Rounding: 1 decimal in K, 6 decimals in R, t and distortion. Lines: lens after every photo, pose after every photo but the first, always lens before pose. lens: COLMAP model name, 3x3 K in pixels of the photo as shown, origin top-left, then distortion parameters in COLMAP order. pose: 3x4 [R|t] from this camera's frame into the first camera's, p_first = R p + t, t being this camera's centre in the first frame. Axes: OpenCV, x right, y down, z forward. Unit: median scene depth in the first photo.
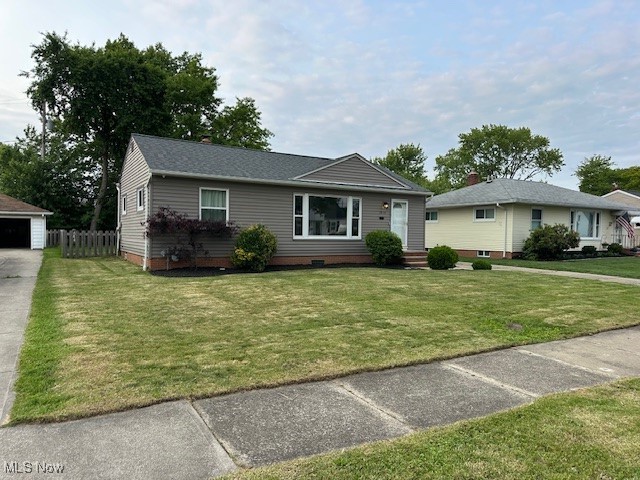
lens RADIAL K [[450.3, 0, 320.0], [0, 450.3, 240.0], [0, 0, 1]] dist [0.099530, -0.135975]
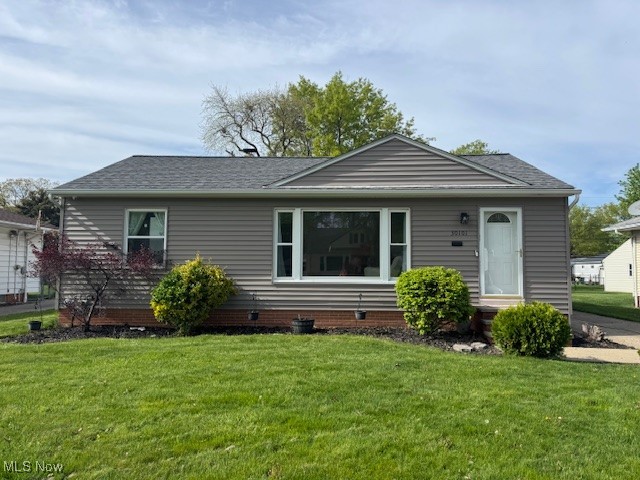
lens RADIAL K [[450.3, 0, 320.0], [0, 450.3, 240.0], [0, 0, 1]] dist [0.099530, -0.135975]
pose [[0.828577, -0.048441, -0.557775, 0.318101], [-0.002085, 0.995976, -0.089595, -0.003952], [0.559871, 0.075399, 0.825142, 0.483064]]
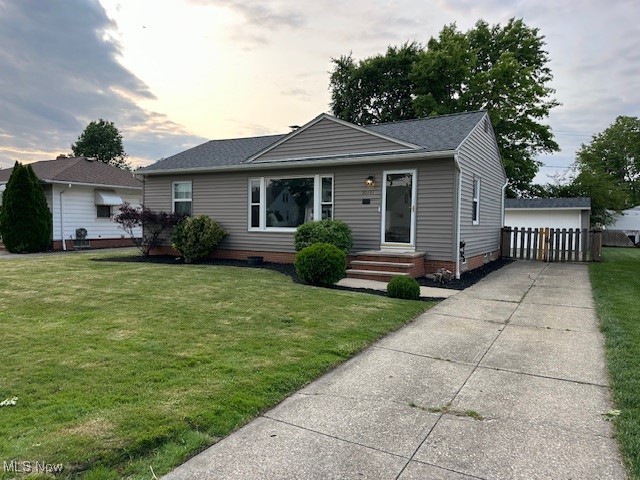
lens RADIAL K [[450.3, 0, 320.0], [0, 450.3, 240.0], [0, 0, 1]] dist [0.099530, -0.135975]
pose [[0.477311, 0.024689, -0.878387, 0.721338], [-0.018551, 0.999666, 0.018017, -0.002809], [0.878539, 0.007696, 0.477610, 0.653983]]
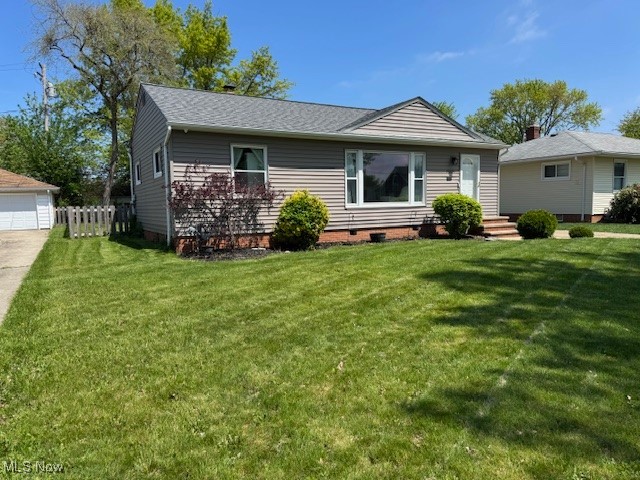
lens RADIAL K [[450.3, 0, 320.0], [0, 450.3, 240.0], [0, 0, 1]] dist [0.099530, -0.135975]
pose [[0.998914, -0.031543, -0.034278, -0.074624], [0.033632, 0.997498, 0.062181, 0.003587], [0.032231, -0.063266, 0.997476, 0.177503]]
